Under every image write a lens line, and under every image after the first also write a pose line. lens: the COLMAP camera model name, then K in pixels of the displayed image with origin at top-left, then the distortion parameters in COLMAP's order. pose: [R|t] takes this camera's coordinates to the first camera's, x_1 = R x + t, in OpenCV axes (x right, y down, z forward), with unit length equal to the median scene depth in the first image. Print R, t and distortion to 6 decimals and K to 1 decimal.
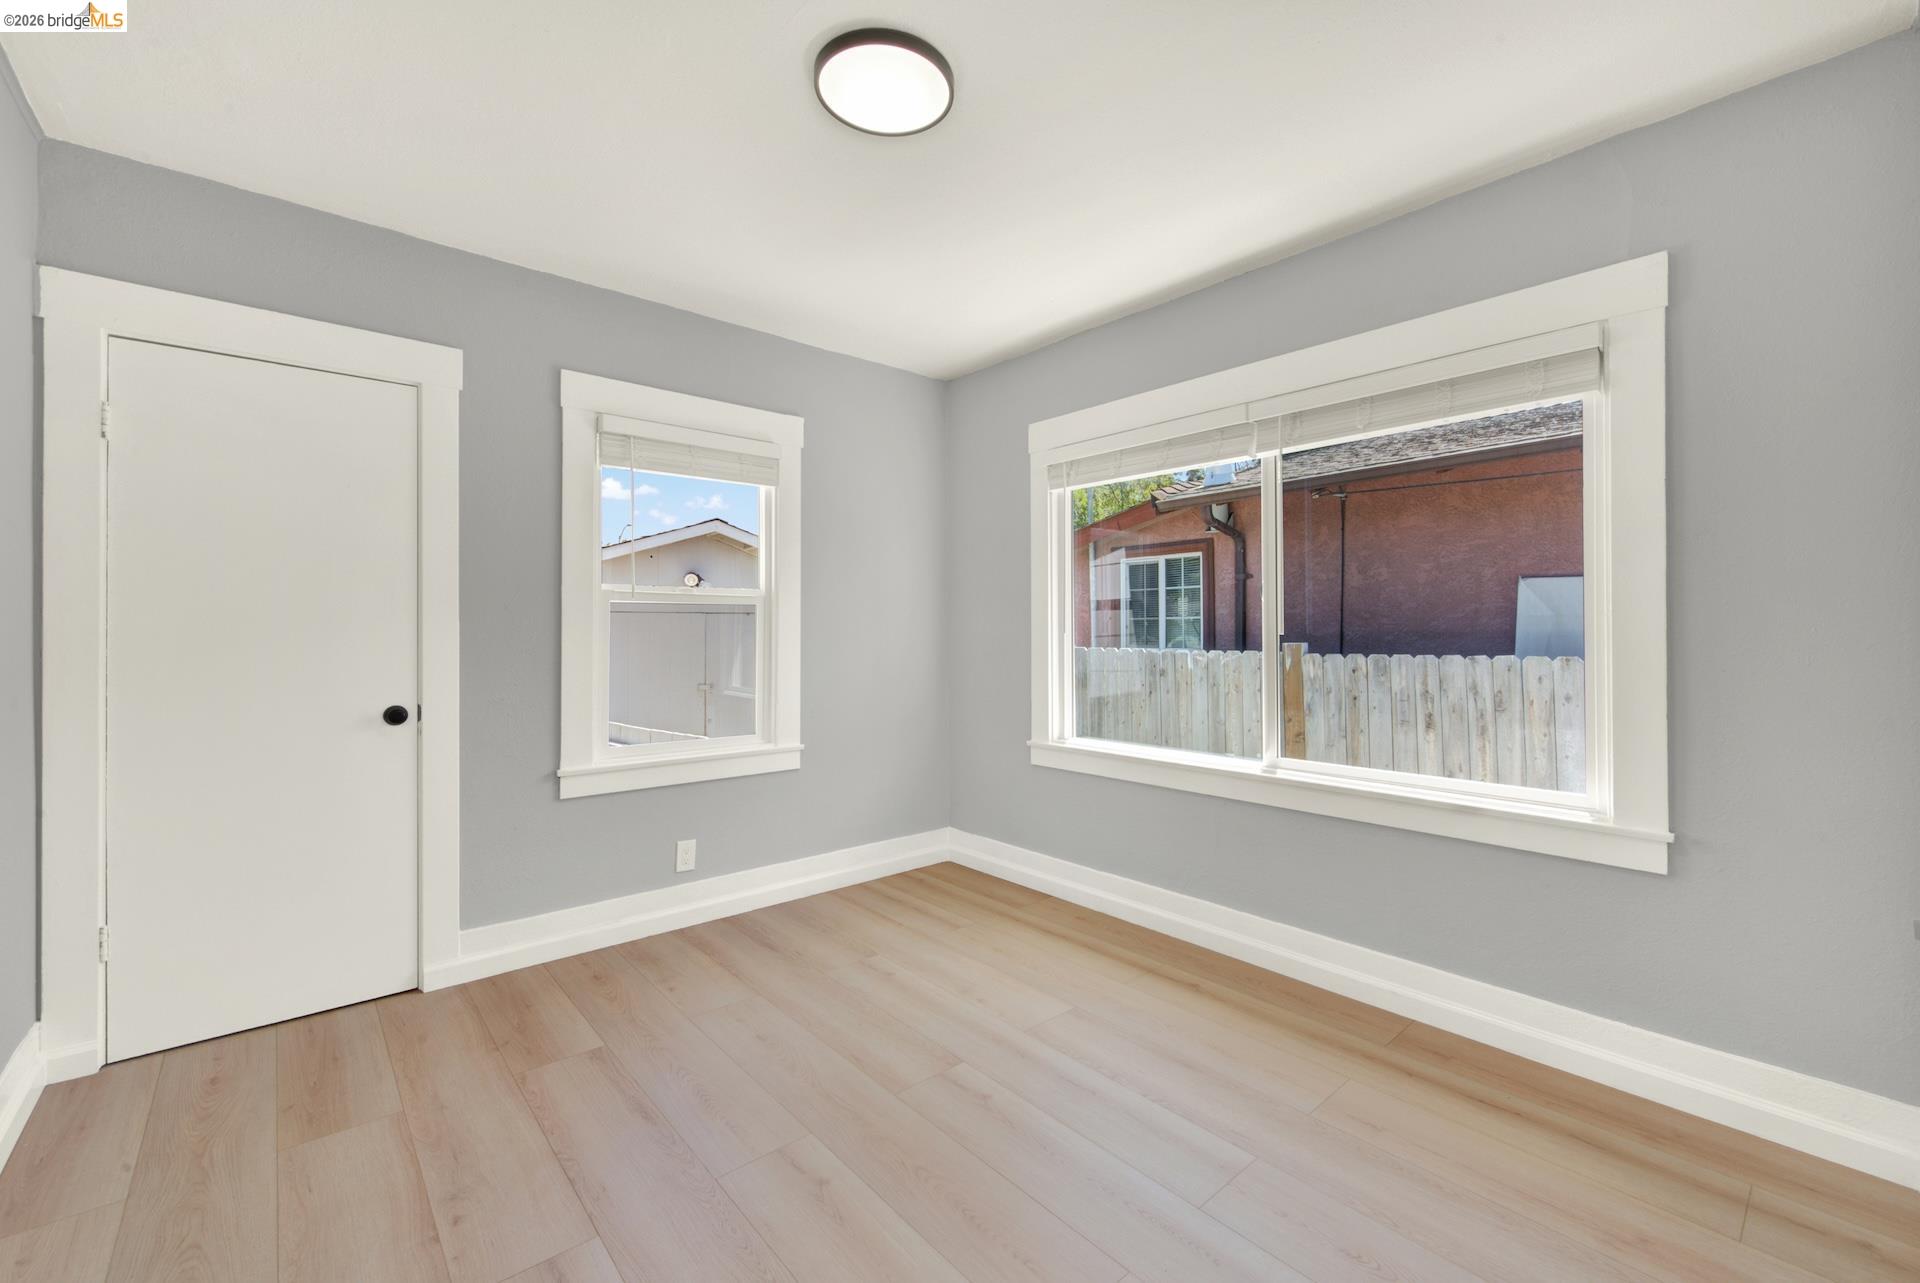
lens RADIAL K [[779.1, 0, 959.4], [0, 779.1, 632.1], [0, 0, 1]] dist [-0.000042, -0.000800]
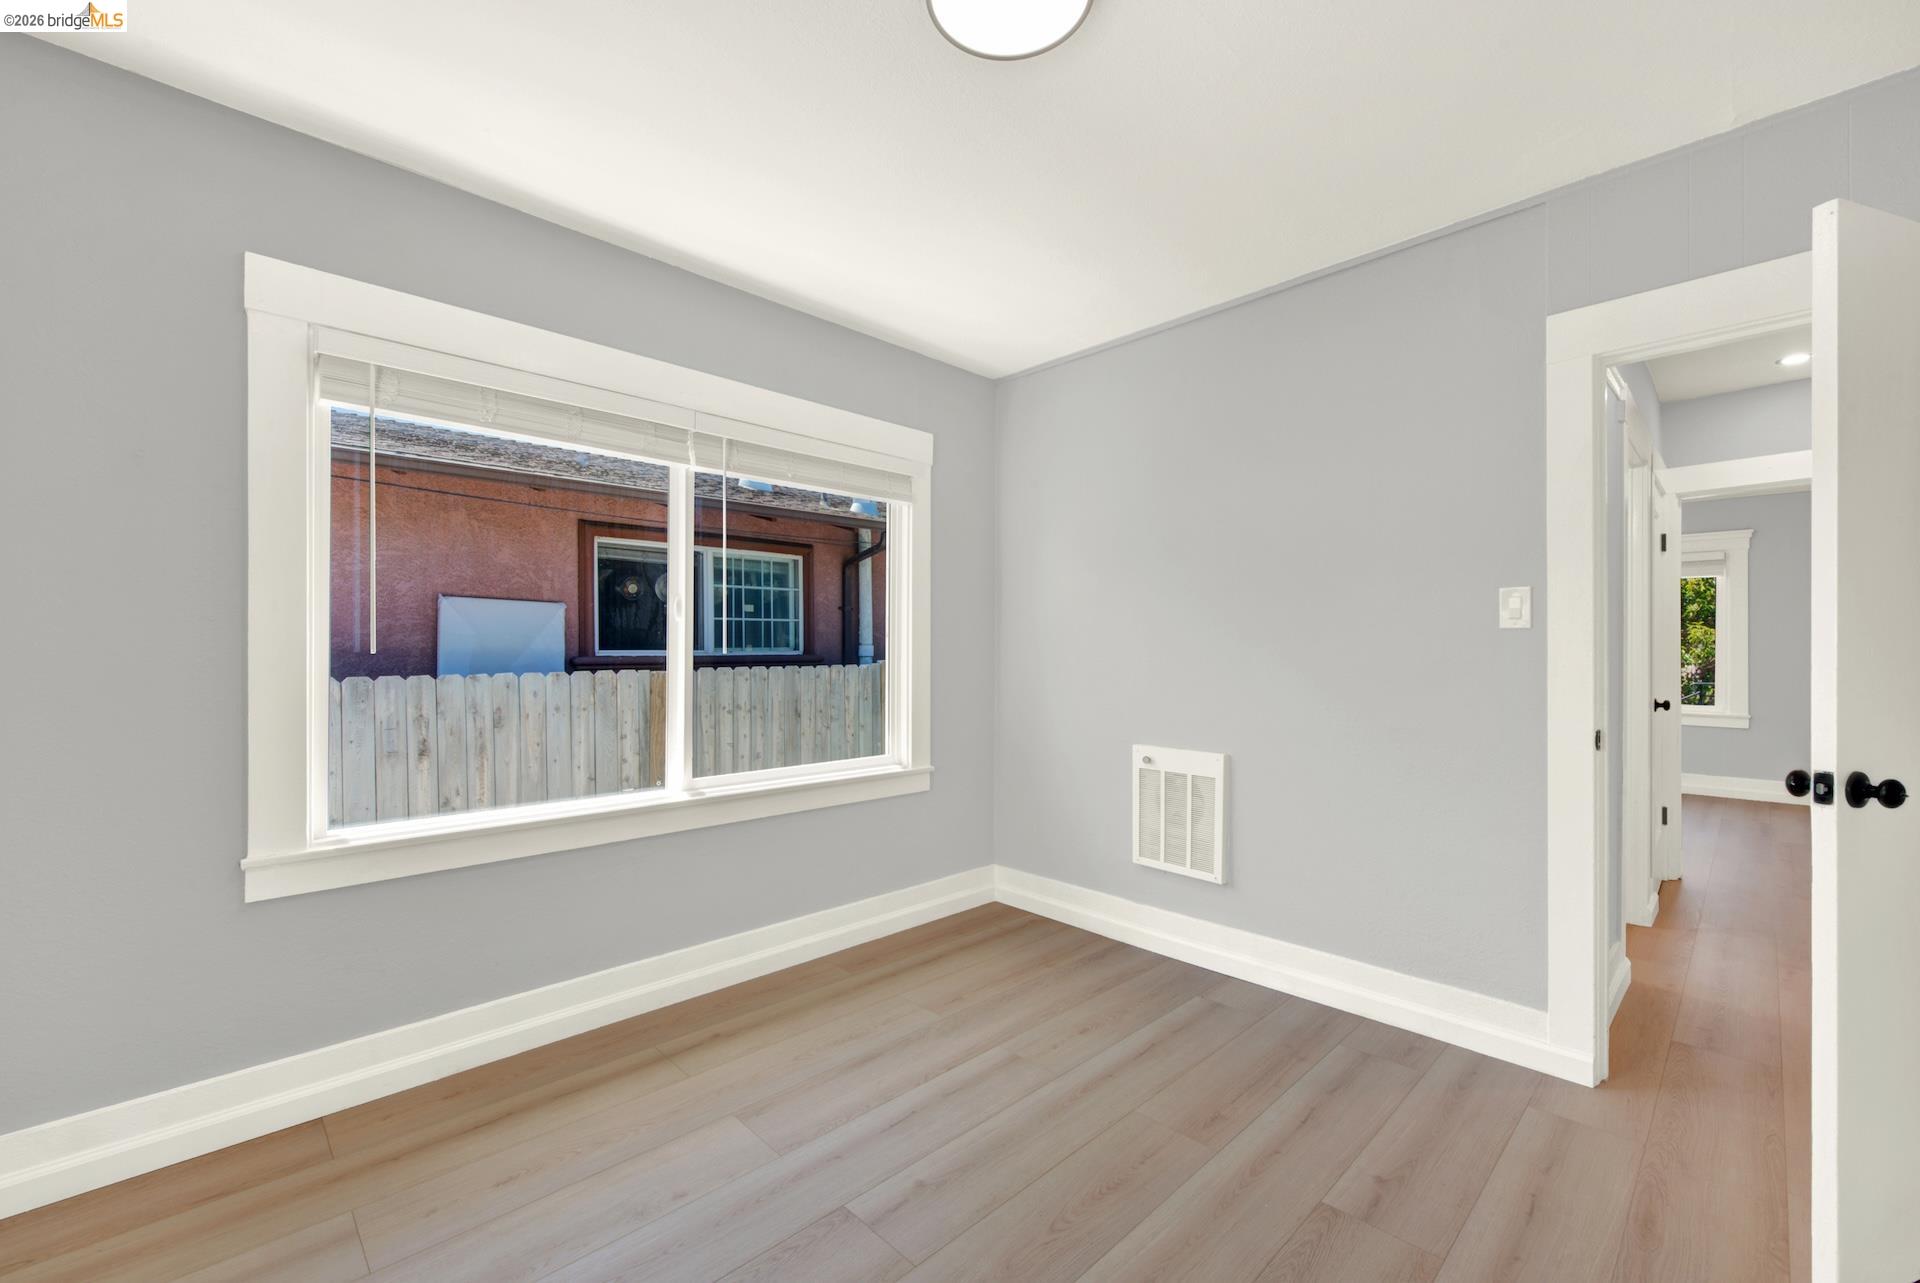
lens RADIAL K [[797.8, 0, 960.4], [0, 797.8, 650.6], [0, 0, 1]] dist [0.011000, -0.006056]
pose [[-0.062484, 0.000688, 0.998046, -0.440332], [-0.002856, 0.999996, -0.000868, -0.000785], [-0.998042, -0.002905, -0.062481, 0.515824]]
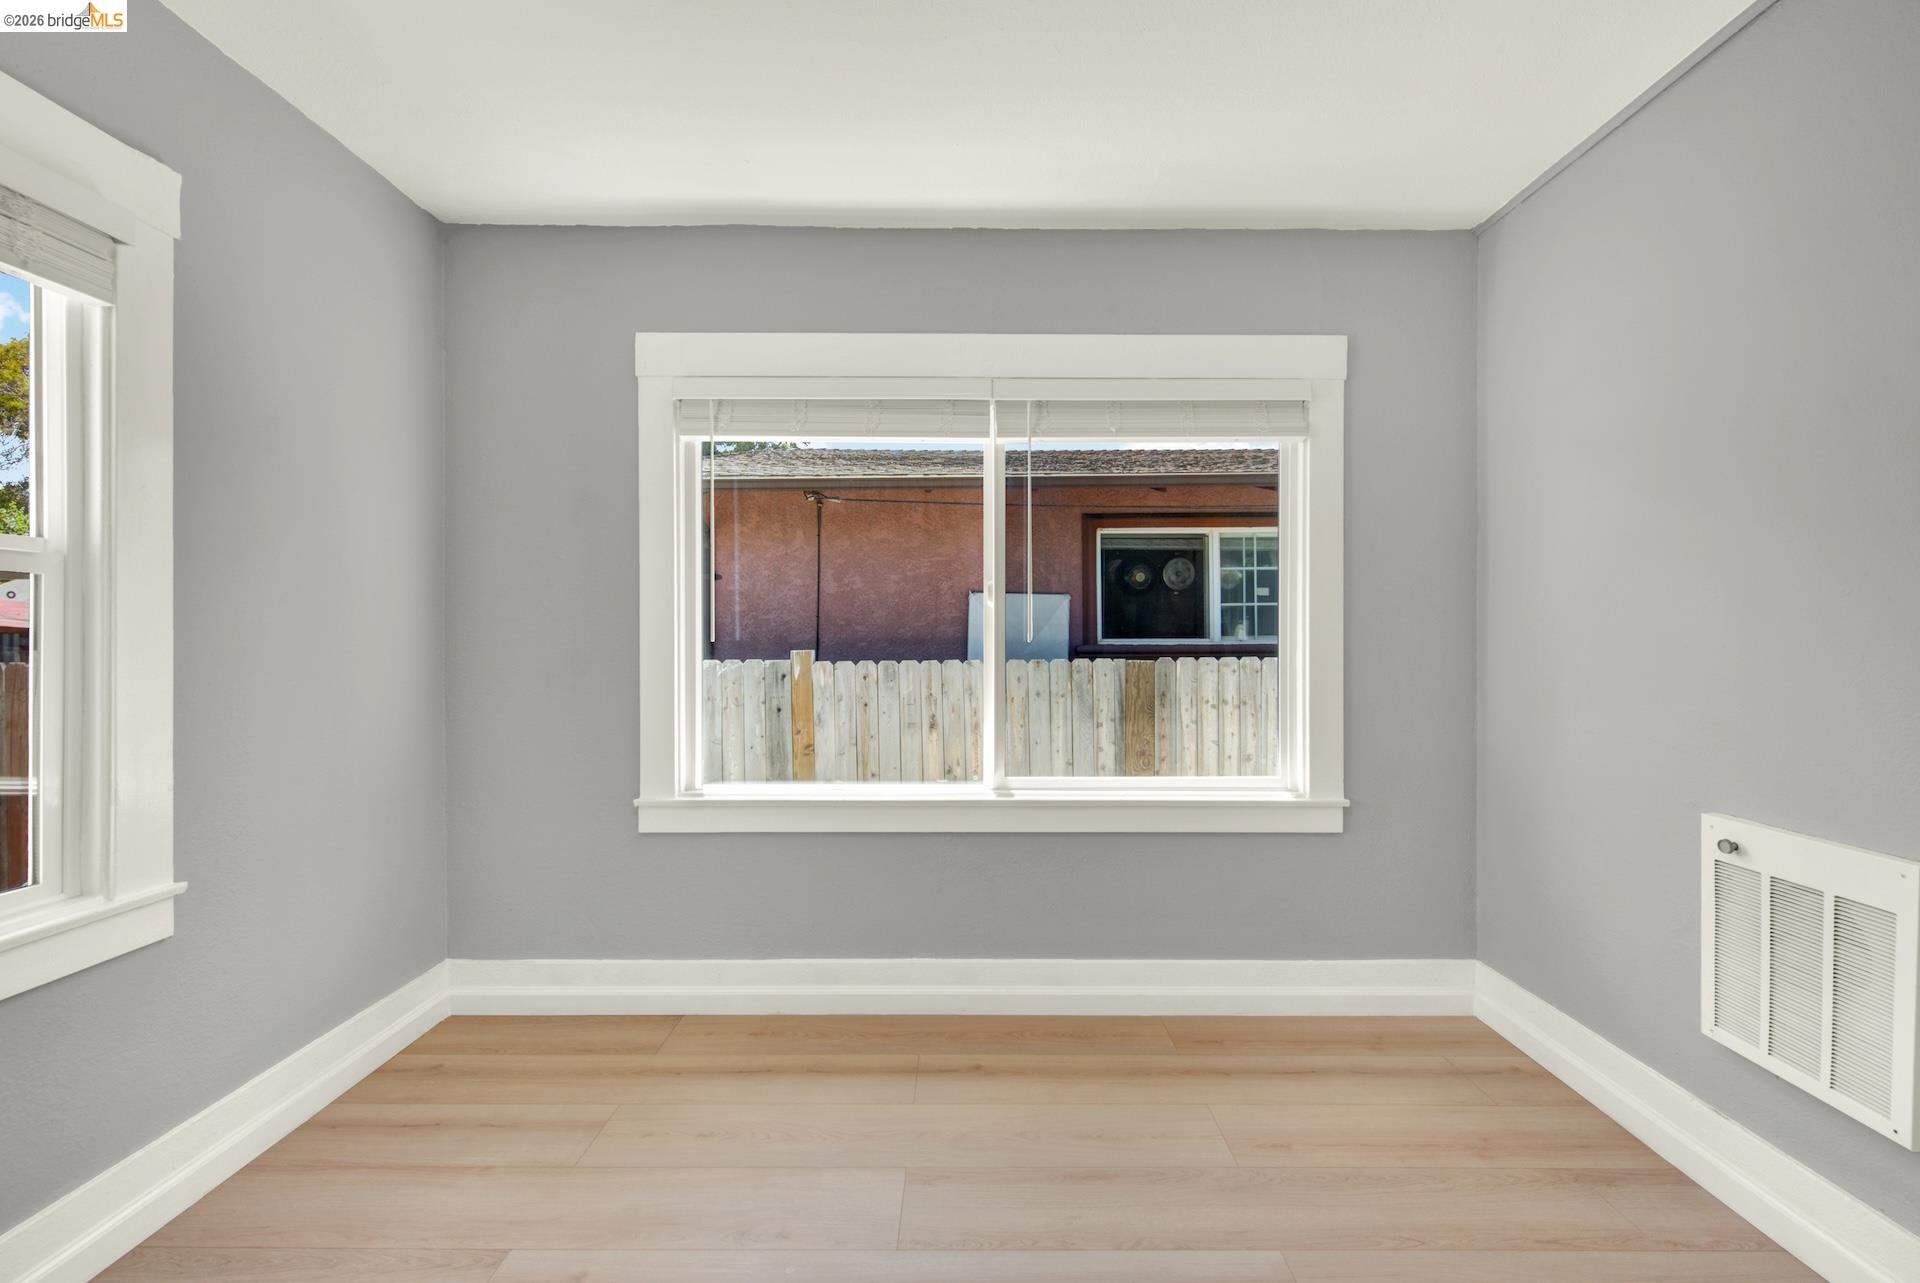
lens RADIAL K [[787.3, 0, 960.5], [0, 787.3, 641.4], [0, 0, 1]] dist [0.004349, -0.003038]
pose [[0.654668, -0.001607, 0.755915, -0.227182], [-0.001413, 0.999993, 0.003349, -0.000632], [-0.755916, -0.003261, 0.654661, 0.312540]]
